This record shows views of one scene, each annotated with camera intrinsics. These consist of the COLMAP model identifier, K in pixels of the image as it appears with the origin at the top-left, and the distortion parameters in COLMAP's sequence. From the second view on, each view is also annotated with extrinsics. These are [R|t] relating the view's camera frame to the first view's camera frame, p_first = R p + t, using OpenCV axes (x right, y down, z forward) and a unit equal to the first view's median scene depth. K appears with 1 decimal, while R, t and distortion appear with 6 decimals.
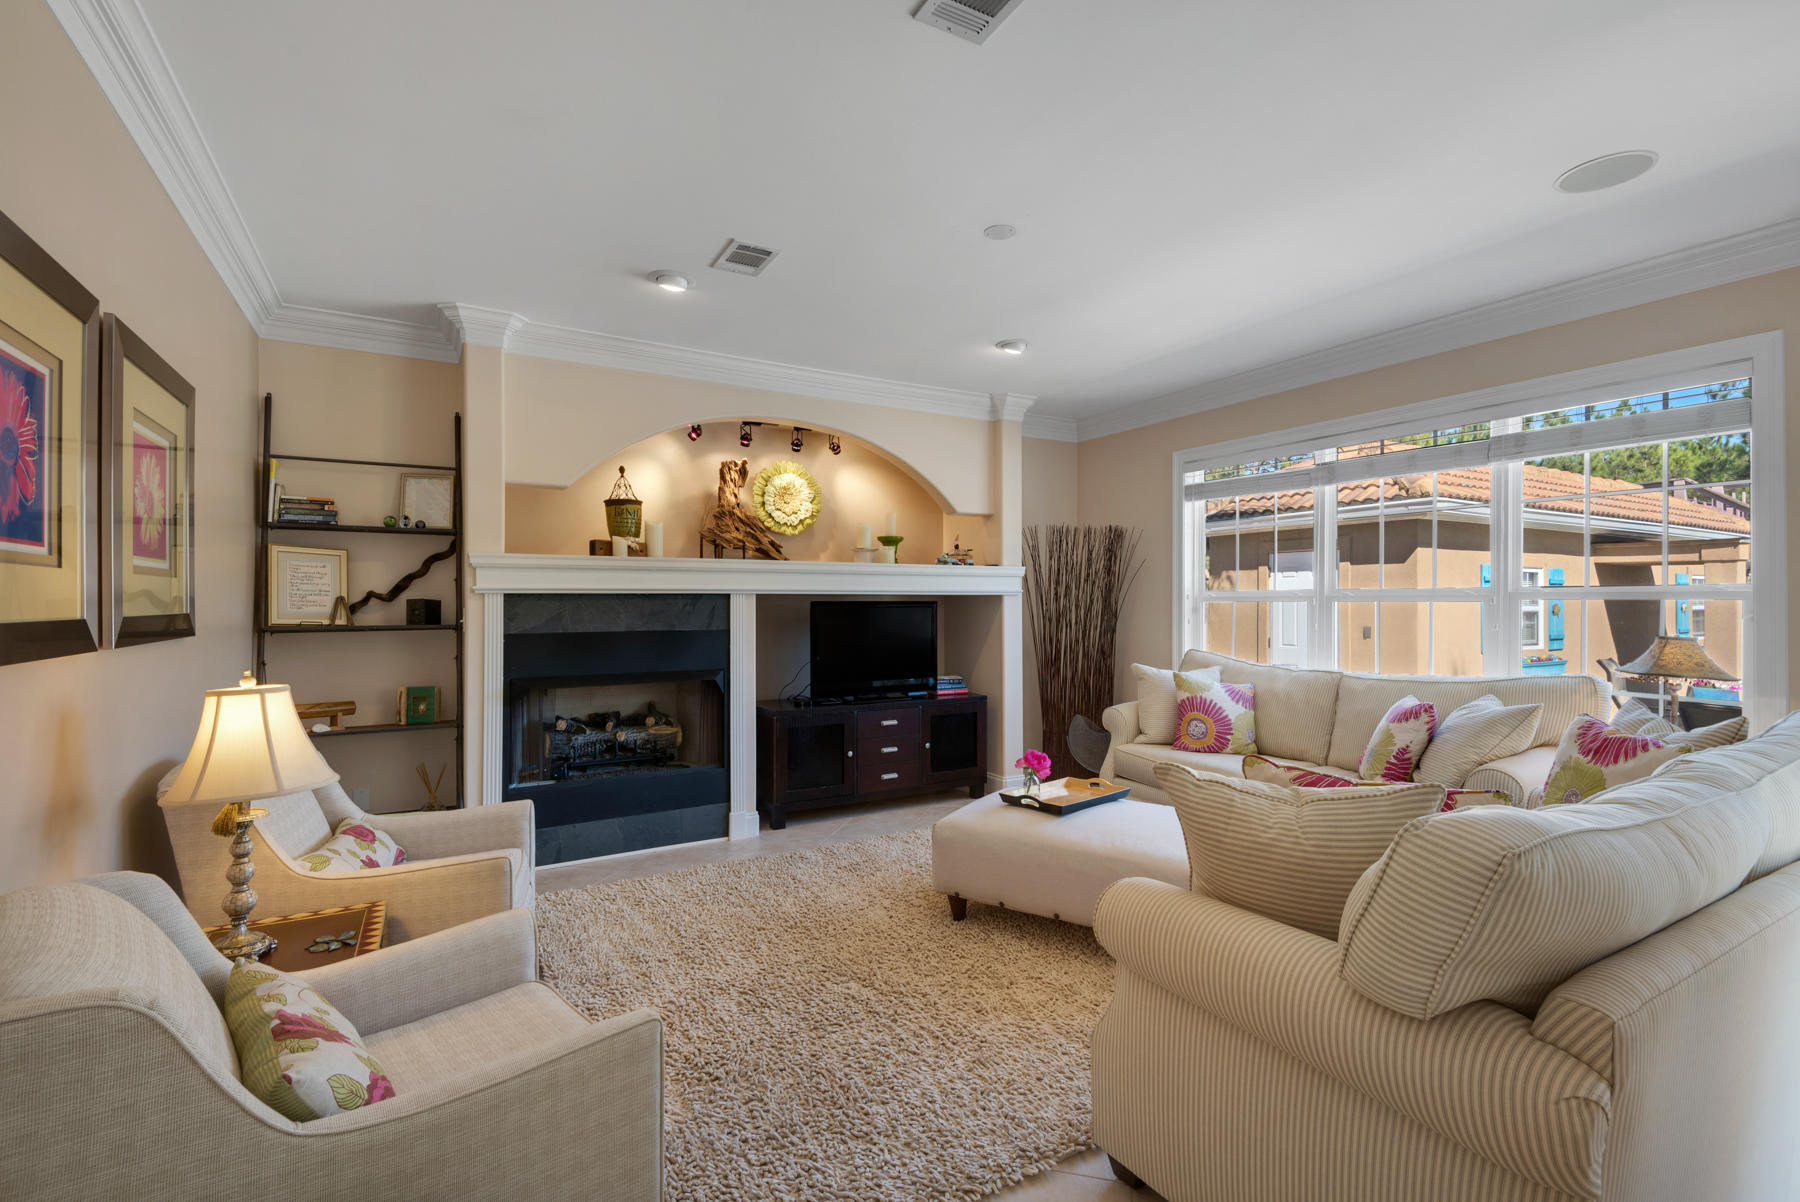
lens RADIAL K [[826.2, 0, 909.5], [0, 826.2, 605.9], [0, 0, 1]] dist [0.015991, -0.011095]
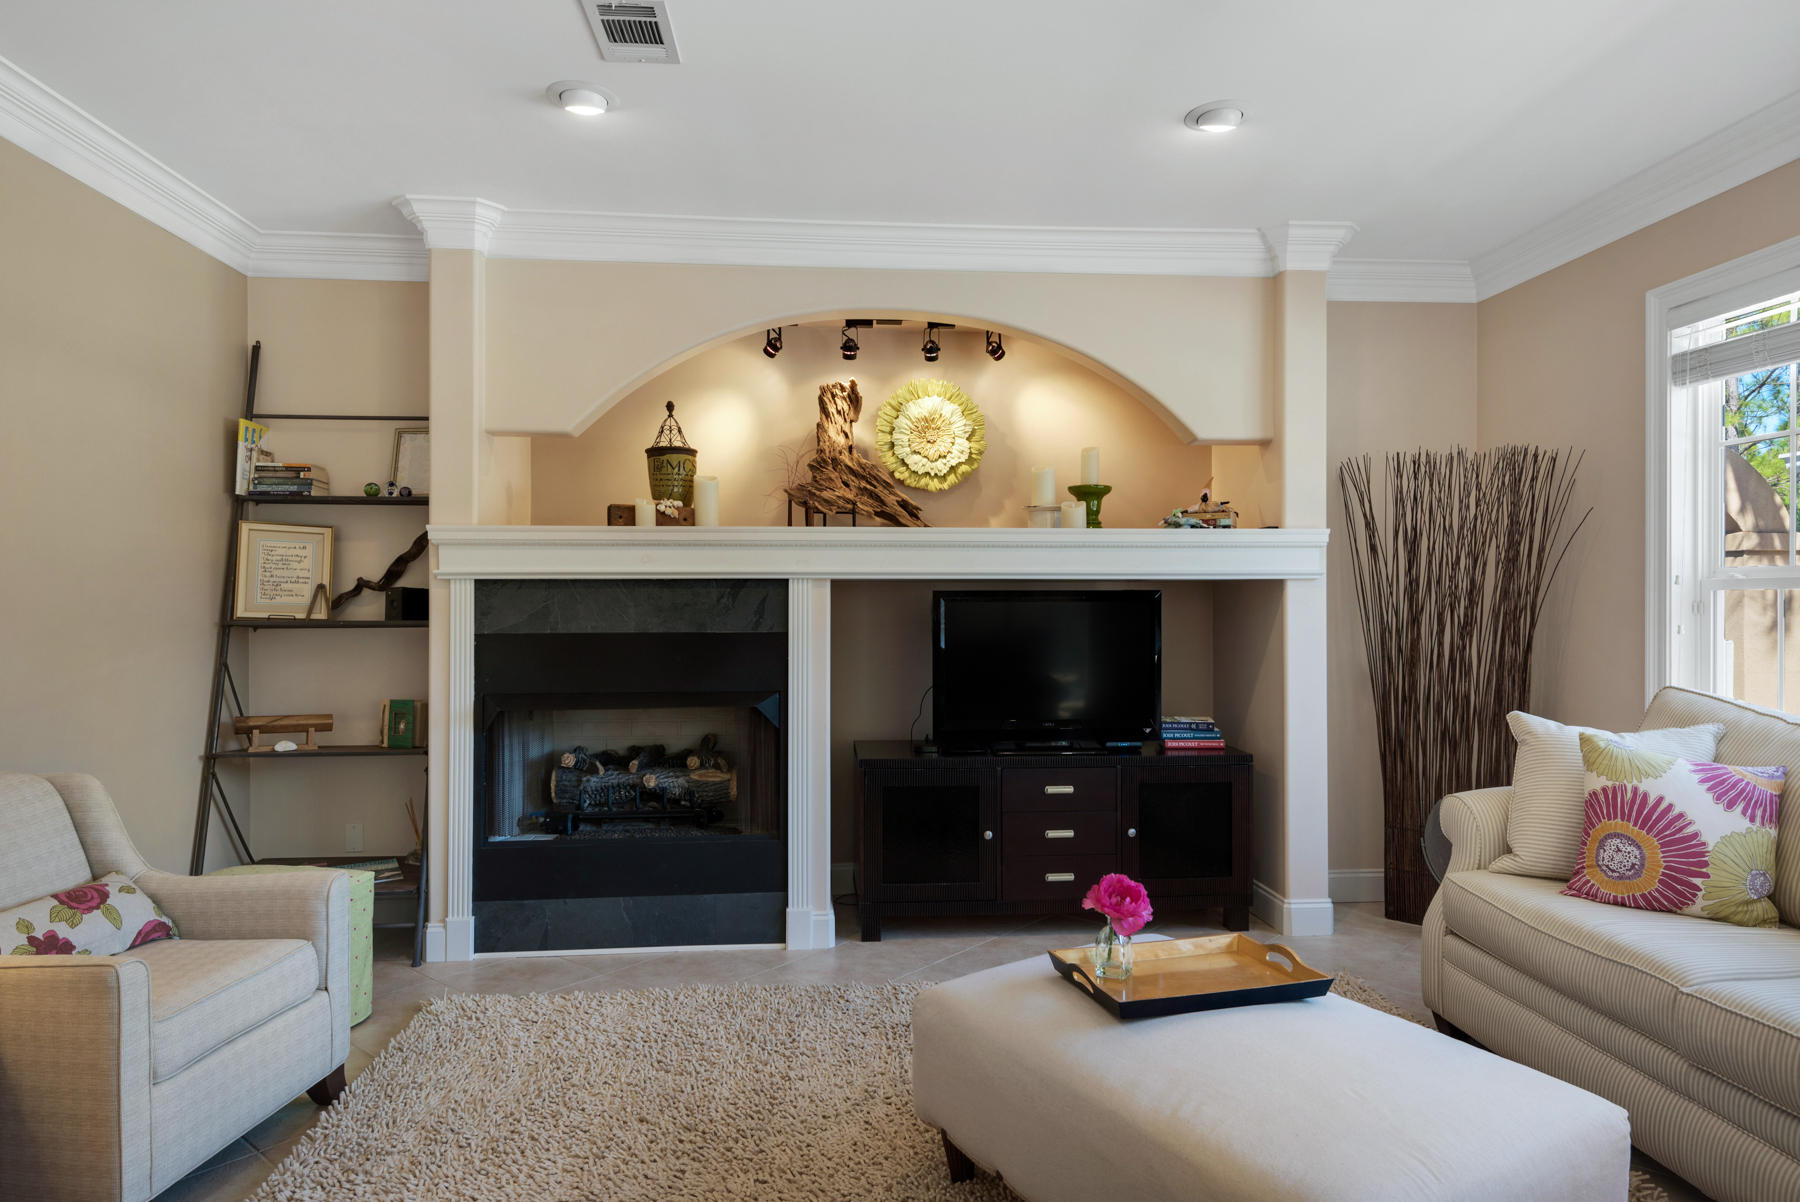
lens RADIAL K [[1075.2, 0, 889.9], [0, 1075.2, 608.5], [0, 0, 1]] dist [0.008190, -0.007870]
pose [[0.898016, 0.003289, -0.439951, 0.237915], [-0.002311, 0.999994, 0.002759, 0.006772], [0.439957, -0.001461, 0.898017, 0.261453]]
